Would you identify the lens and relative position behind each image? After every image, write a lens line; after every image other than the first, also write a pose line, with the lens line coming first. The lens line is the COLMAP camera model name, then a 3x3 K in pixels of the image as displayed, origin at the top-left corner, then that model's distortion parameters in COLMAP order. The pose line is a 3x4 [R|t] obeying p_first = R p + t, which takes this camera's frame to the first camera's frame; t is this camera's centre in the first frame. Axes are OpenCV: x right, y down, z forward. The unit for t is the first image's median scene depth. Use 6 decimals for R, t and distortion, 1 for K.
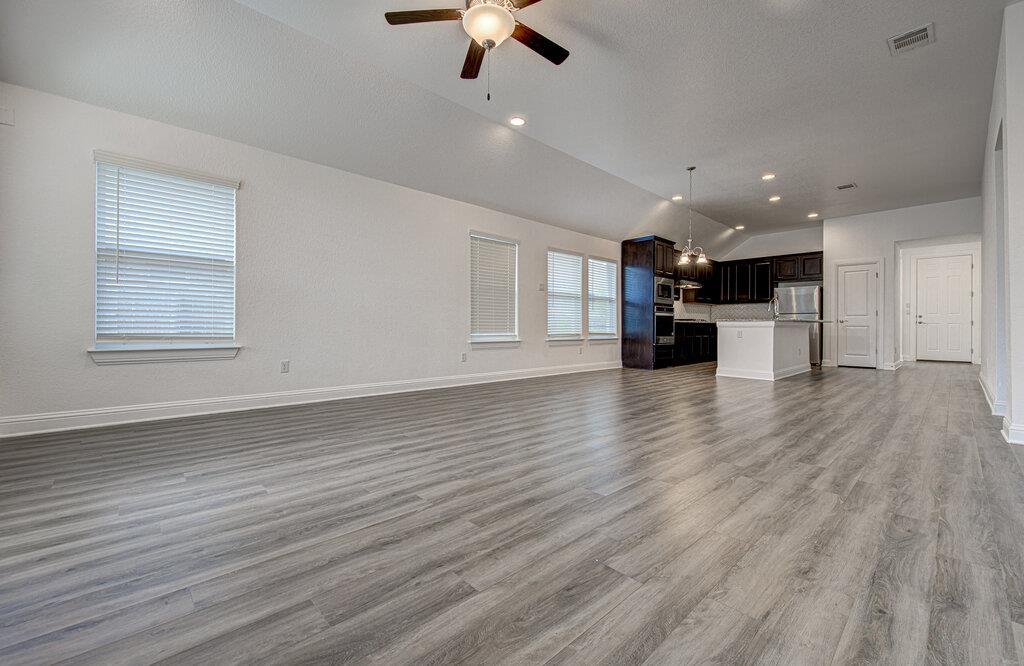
lens RADIAL K [[407.8, 0, 506.1], [0, 407.8, 328.6], [0, 0, 1]] dist [-0.000132, -0.000430]
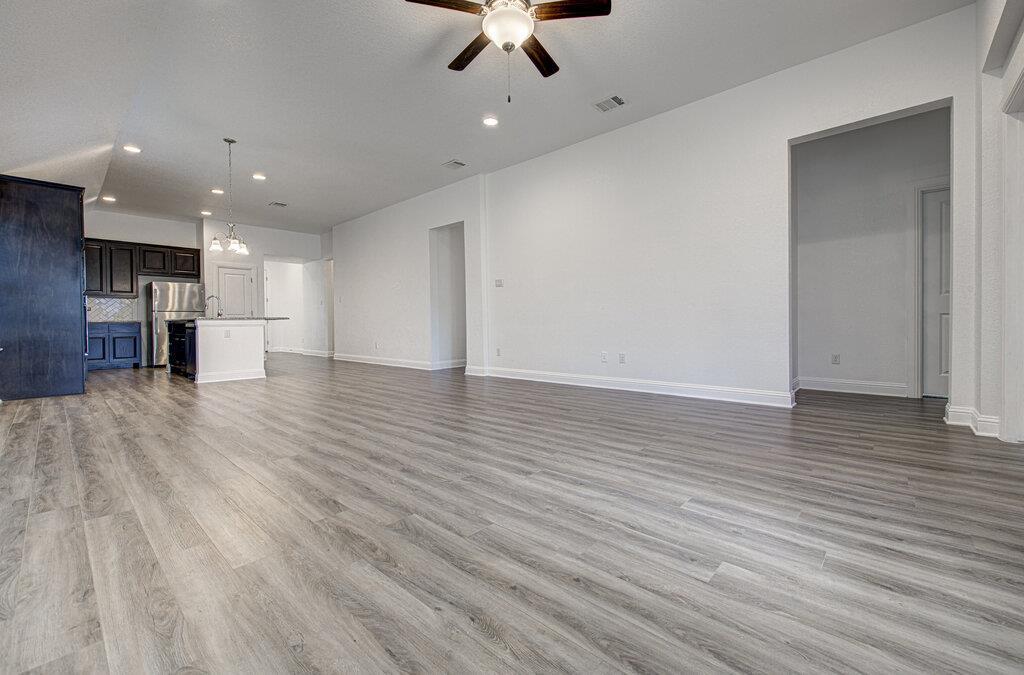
lens RADIAL K [[433.8, 0, 508.2], [0, 433.8, 327.3], [0, 0, 1]] dist [0.008814, 0.000416]
pose [[-0.080625, -0.013319, 0.996656, -1.396423], [0.012965, 0.999812, 0.014410, -0.018878], [-0.996660, 0.014083, -0.080437, 1.342475]]
